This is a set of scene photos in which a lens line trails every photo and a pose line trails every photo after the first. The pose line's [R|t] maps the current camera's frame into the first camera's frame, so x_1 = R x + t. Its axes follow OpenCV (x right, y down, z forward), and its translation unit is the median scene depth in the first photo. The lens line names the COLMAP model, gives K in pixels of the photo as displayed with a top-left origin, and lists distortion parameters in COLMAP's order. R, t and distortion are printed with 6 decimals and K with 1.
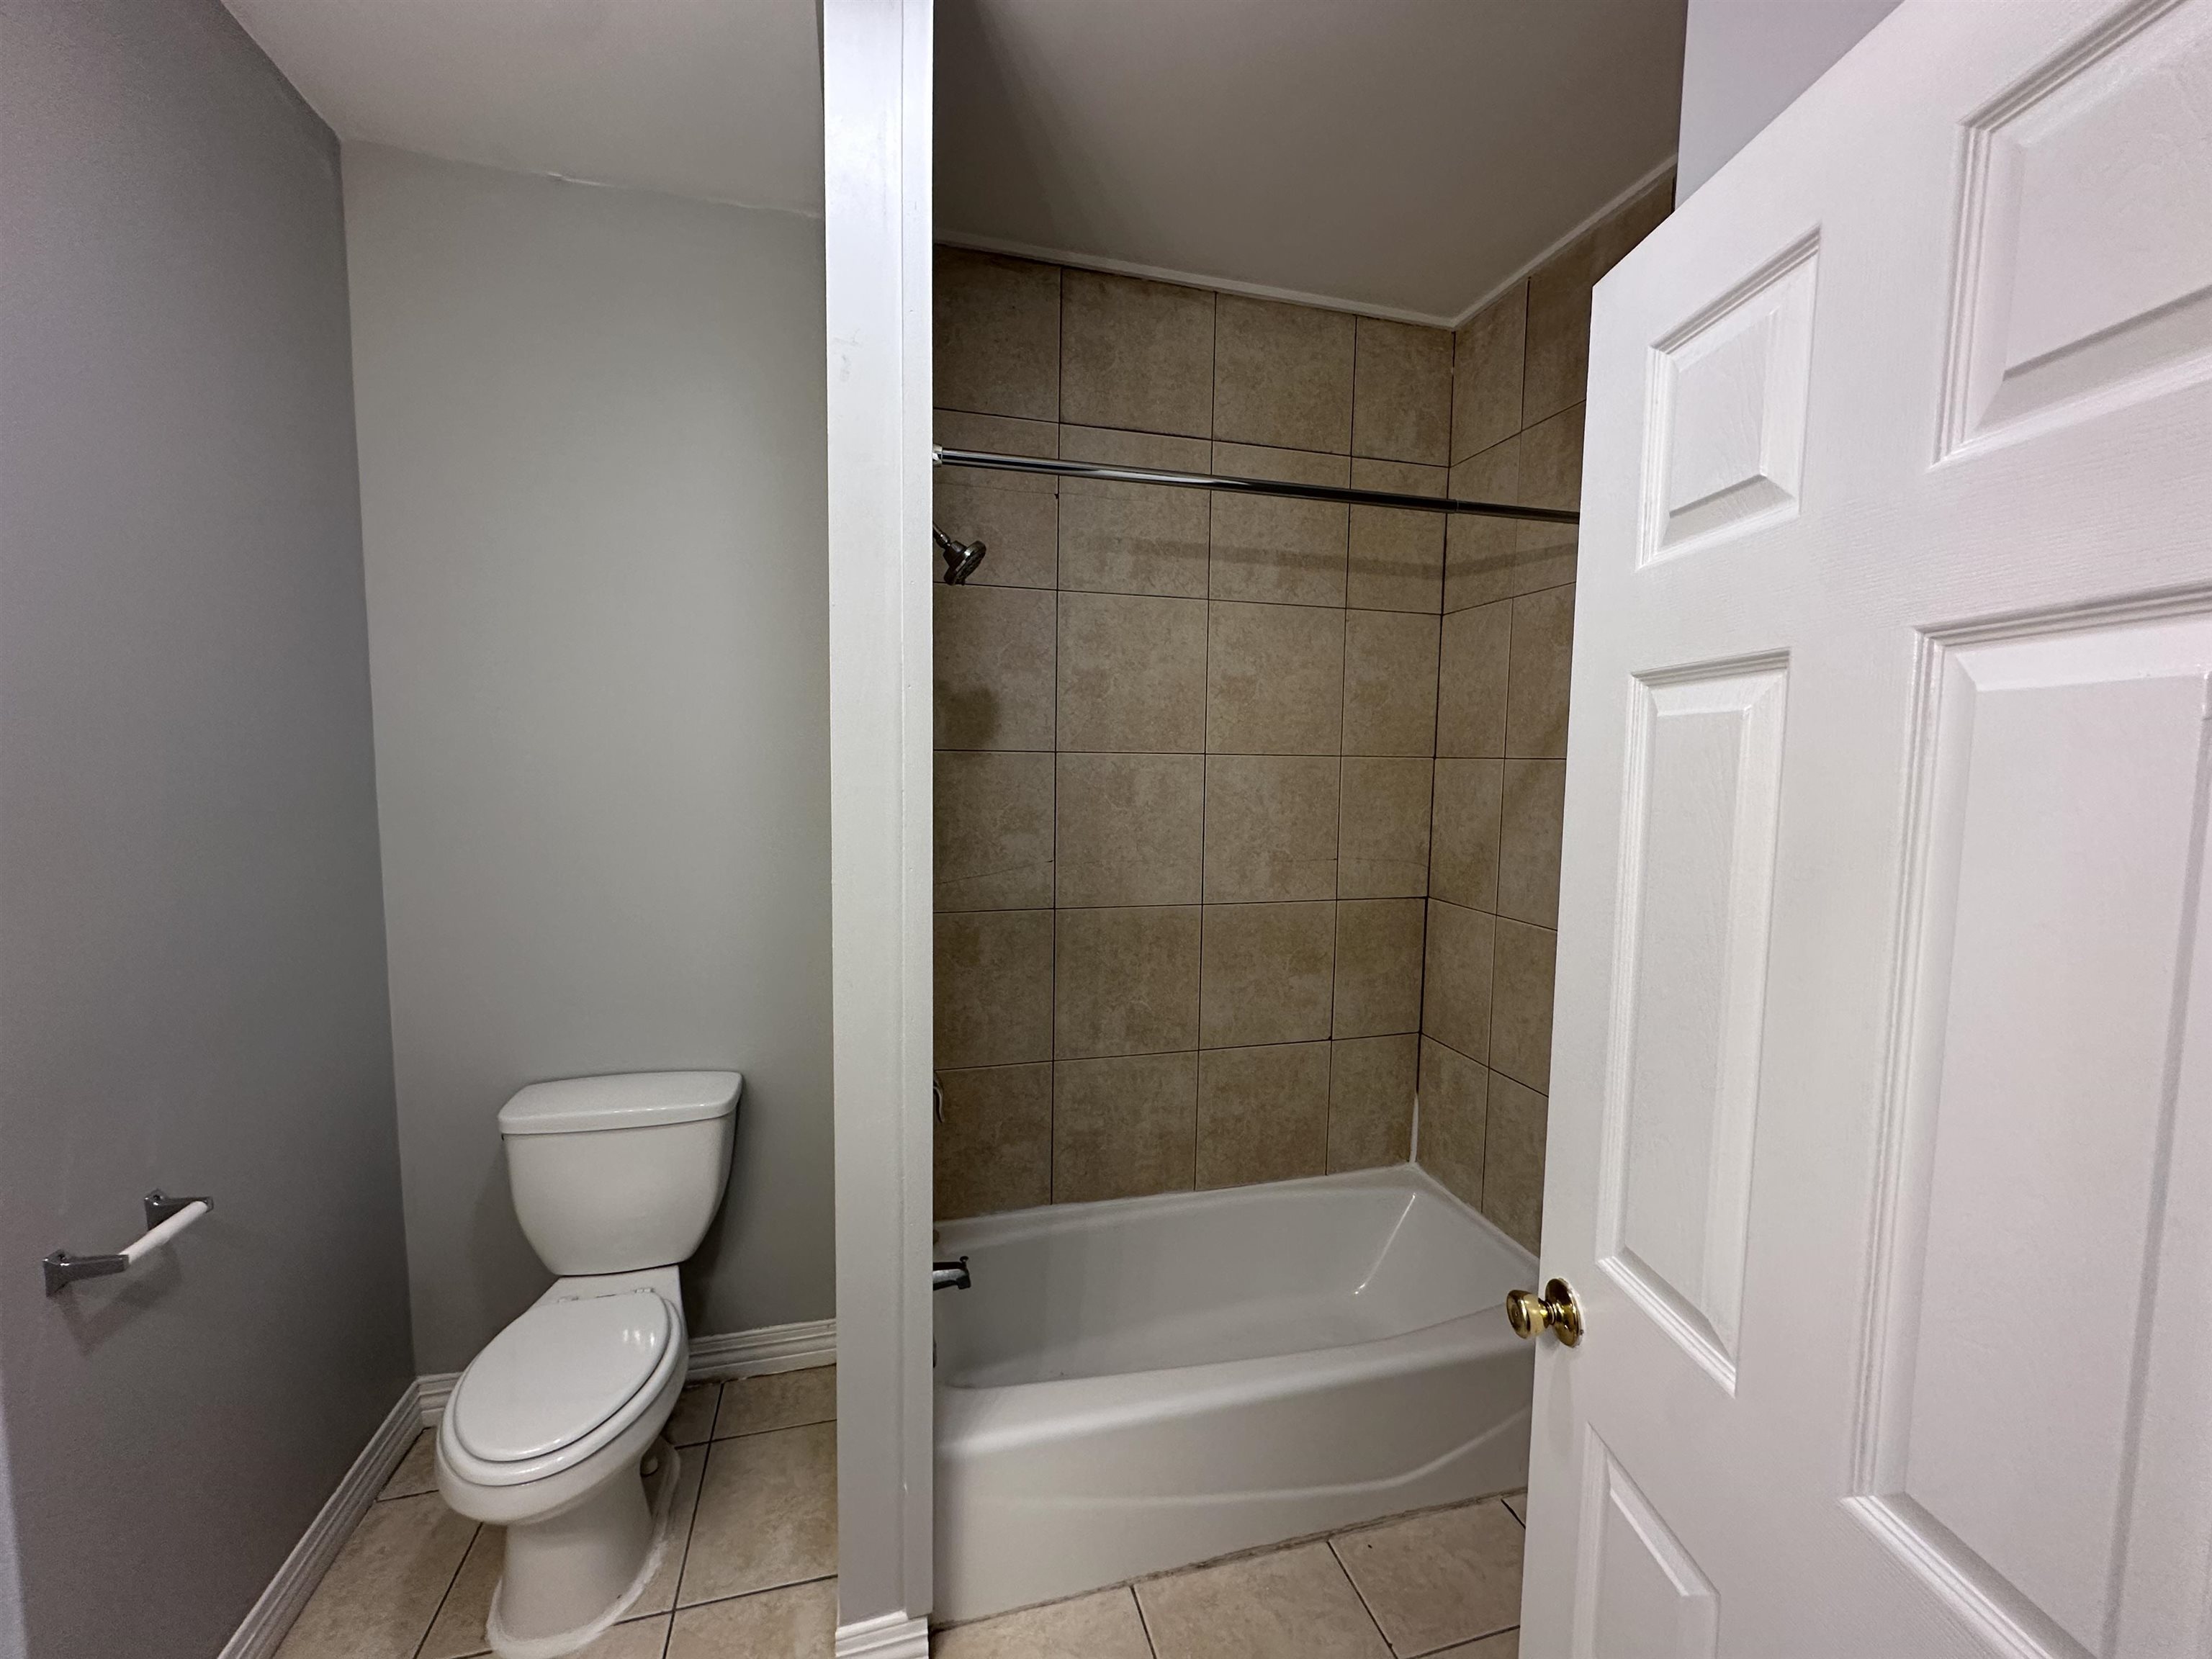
lens RADIAL K [[888.1, 0, 1110.1], [0, 888.1, 829.1], [0, 0, 1]] dist [0.001636, 0.000145]
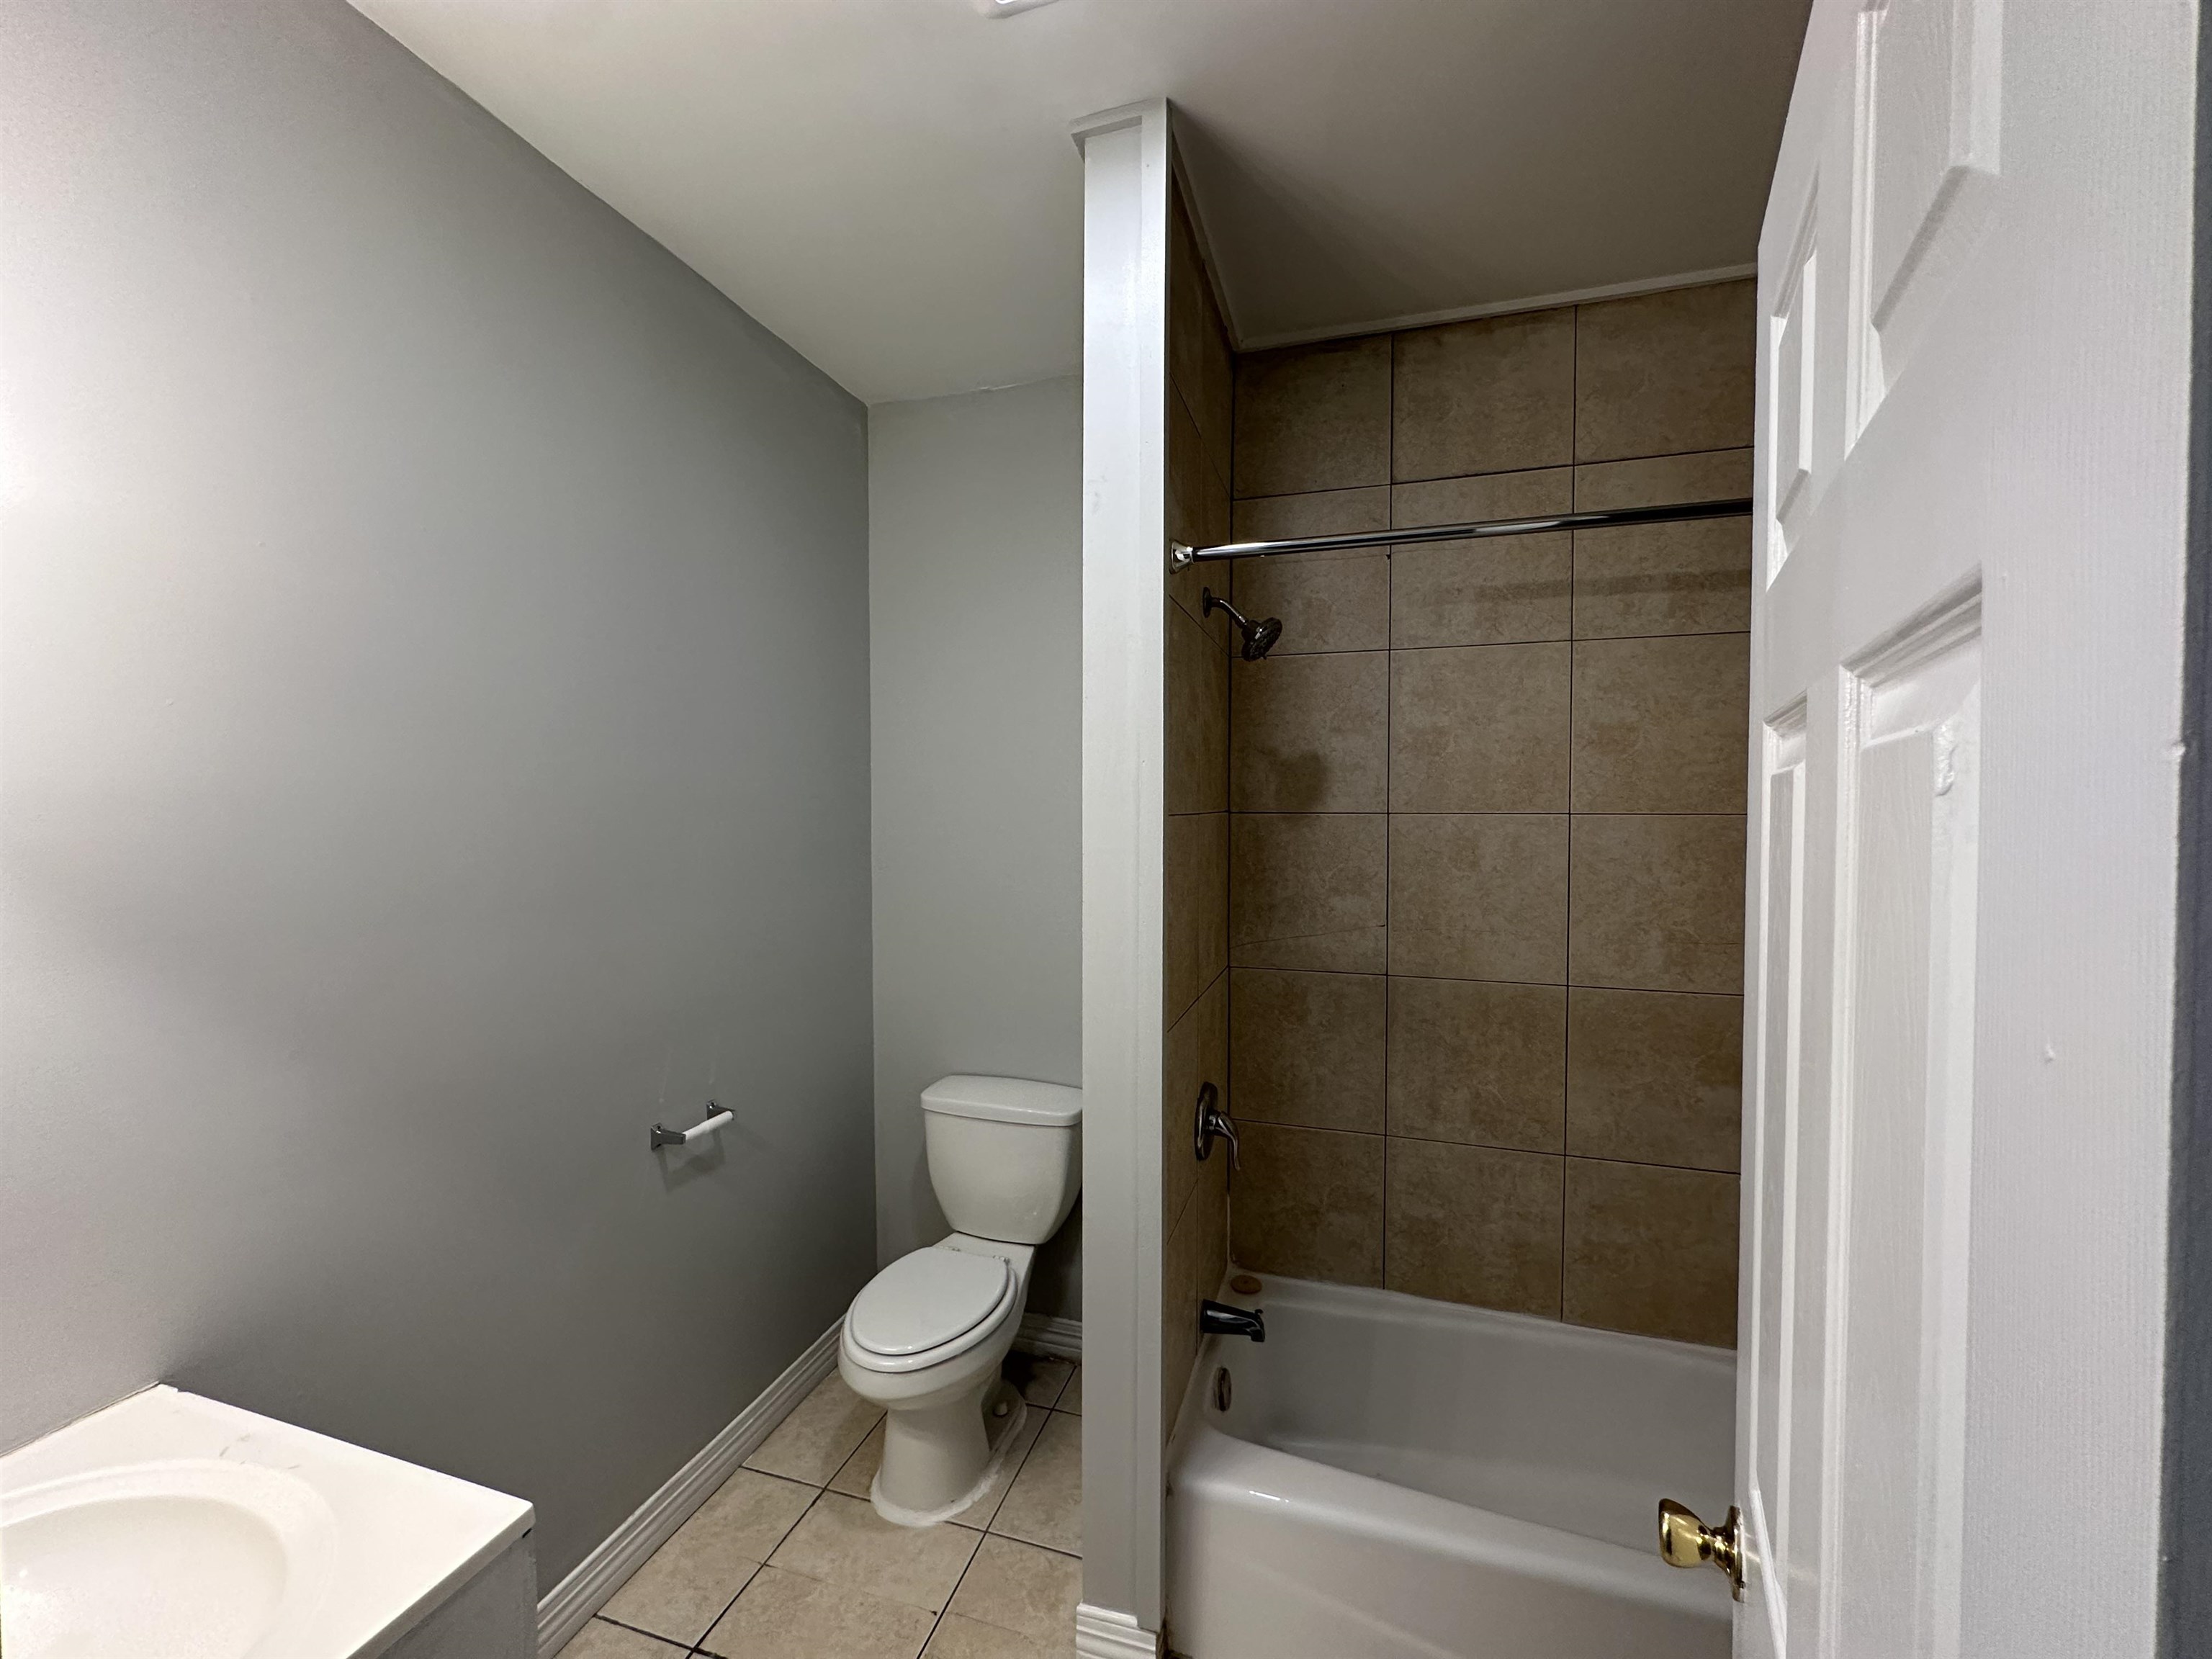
lens RADIAL K [[888.1, 0, 1138.3], [0, 888.1, 841.9], [0, 0, 1]] dist [0.001636, 0.000145]
pose [[0.844516, 0.004690, -0.535510, 0.225686], [-0.036740, 0.998113, -0.049199, 0.002148], [0.534268, 0.061224, 0.843095, 0.031151]]
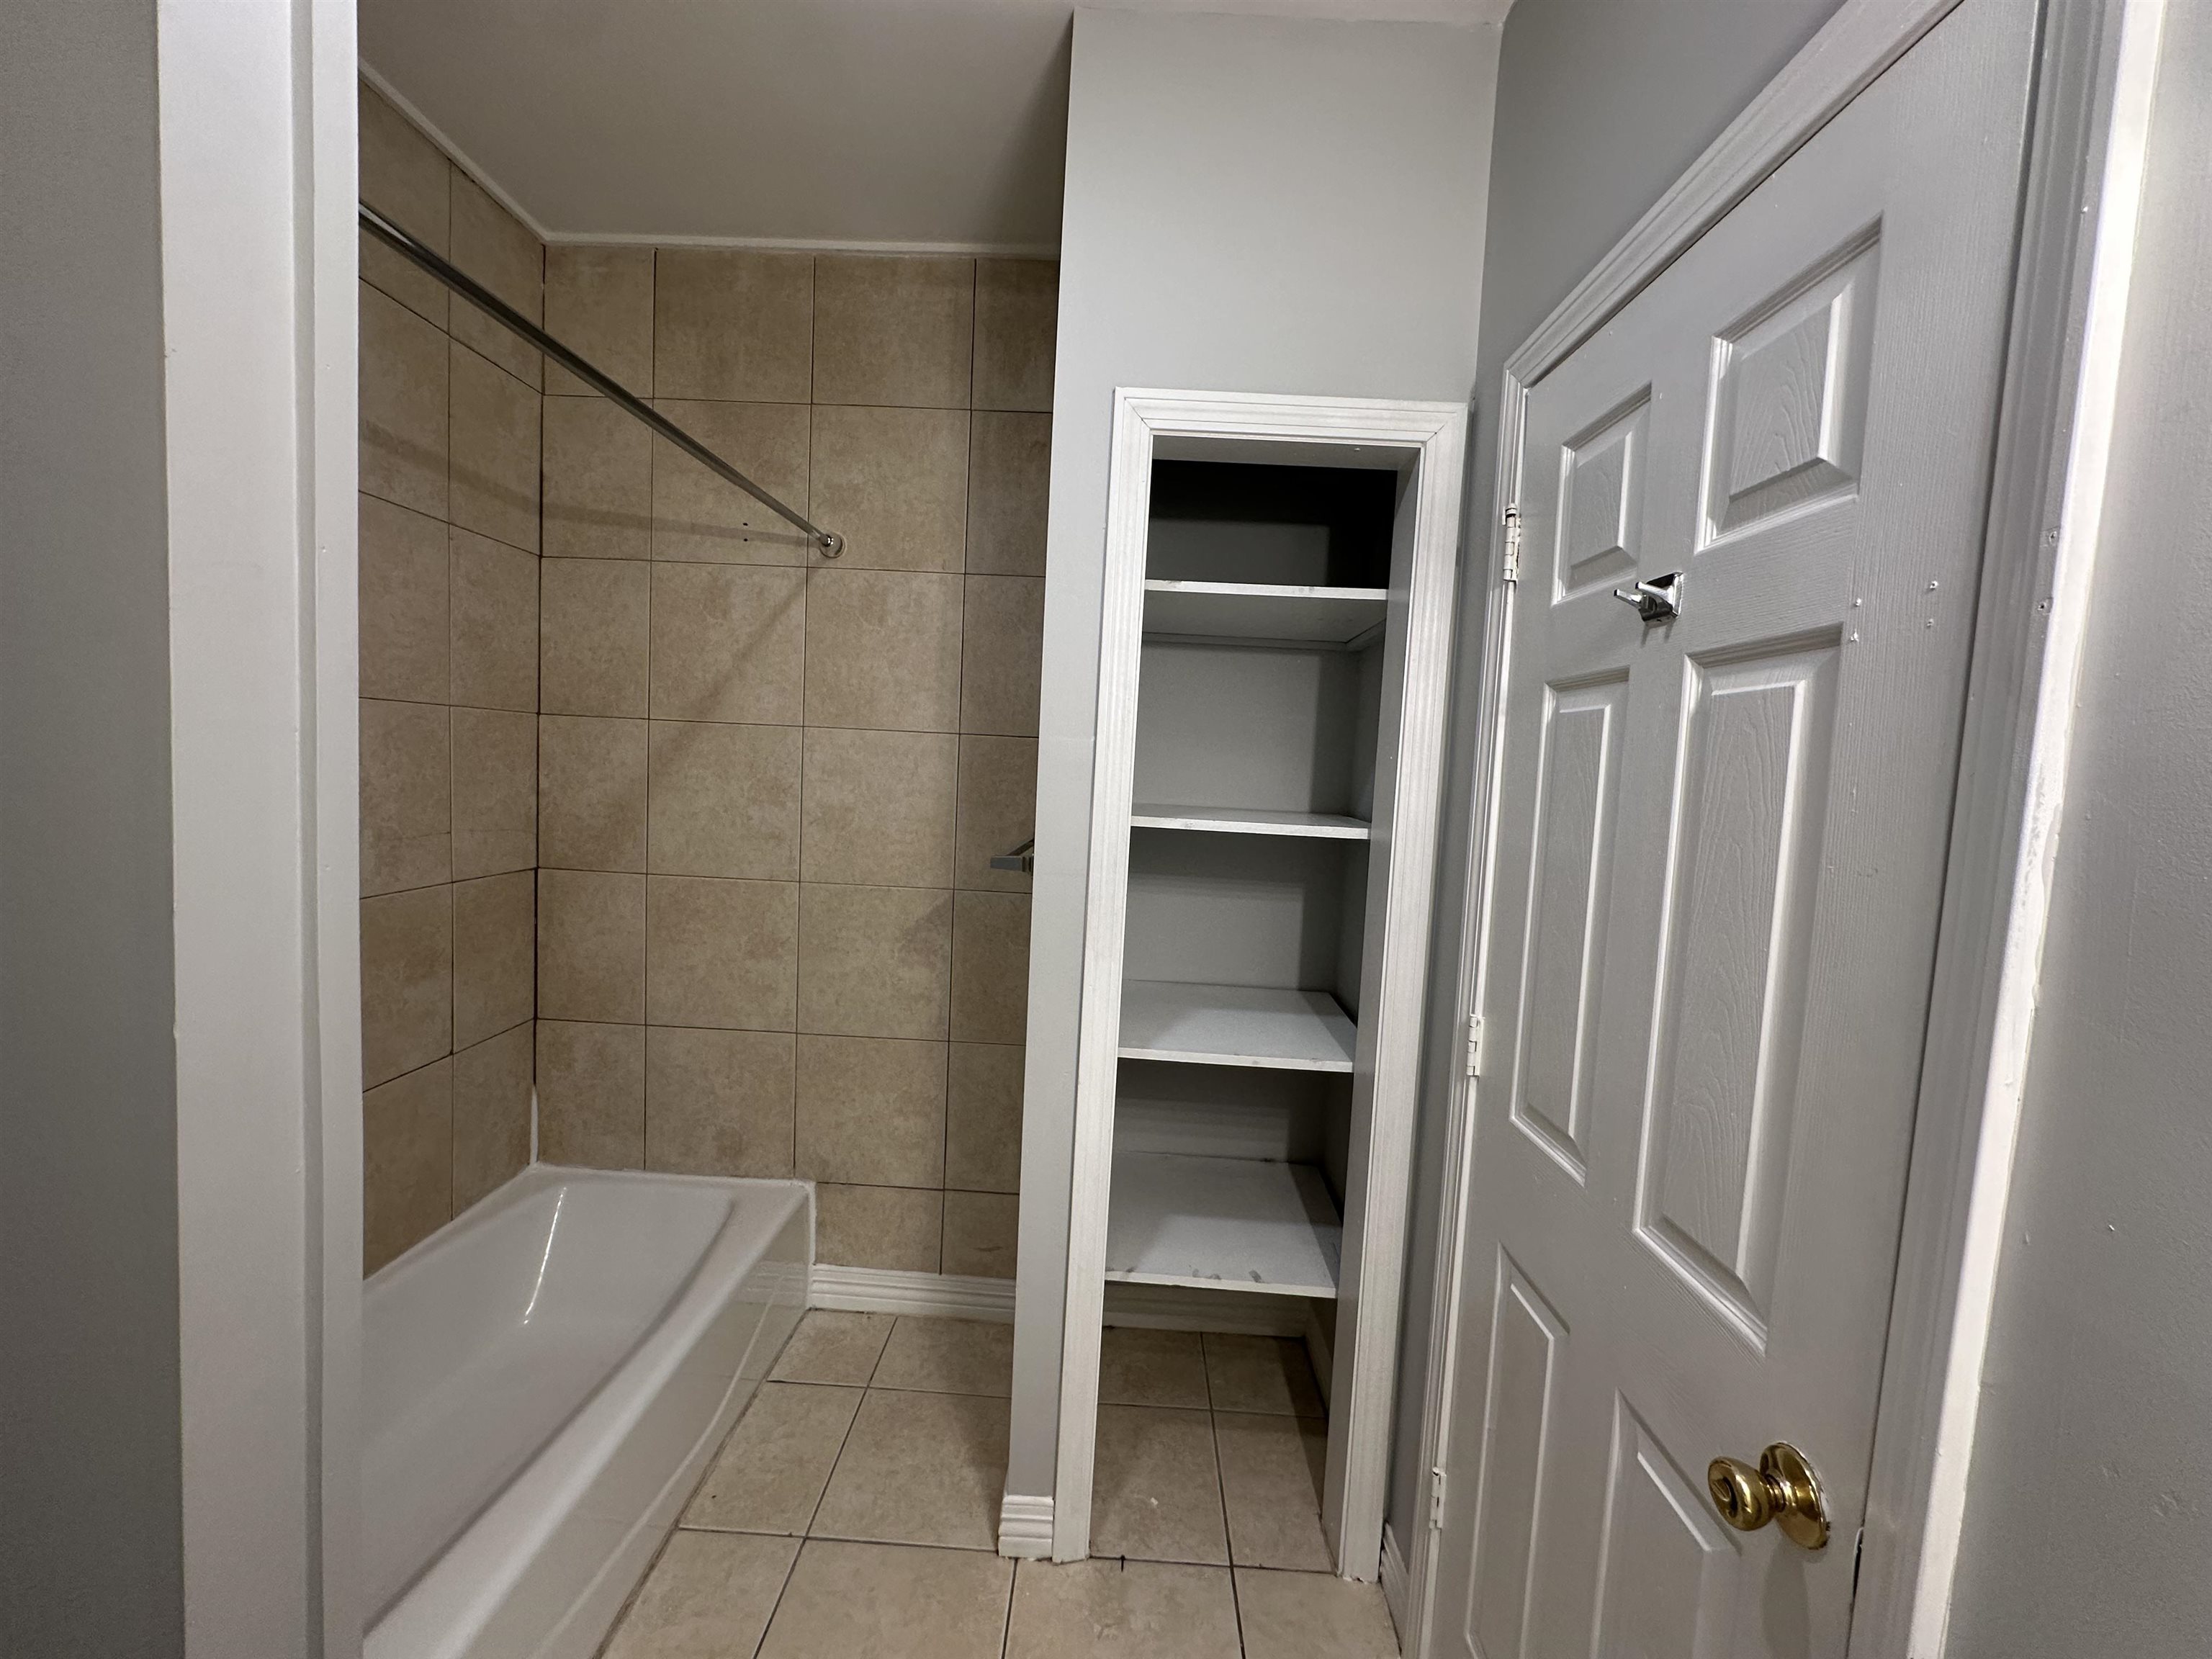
lens RADIAL K [[888.1, 0, 1098.9], [0, 888.1, 827.5], [0, 0, 1]] dist [0.001636, 0.000145]
pose [[0.287477, -0.066315, 0.955489, -0.388297], [0.031529, 0.997715, 0.059759, -0.000909], [-0.957268, 0.012946, 0.288911, 0.215923]]
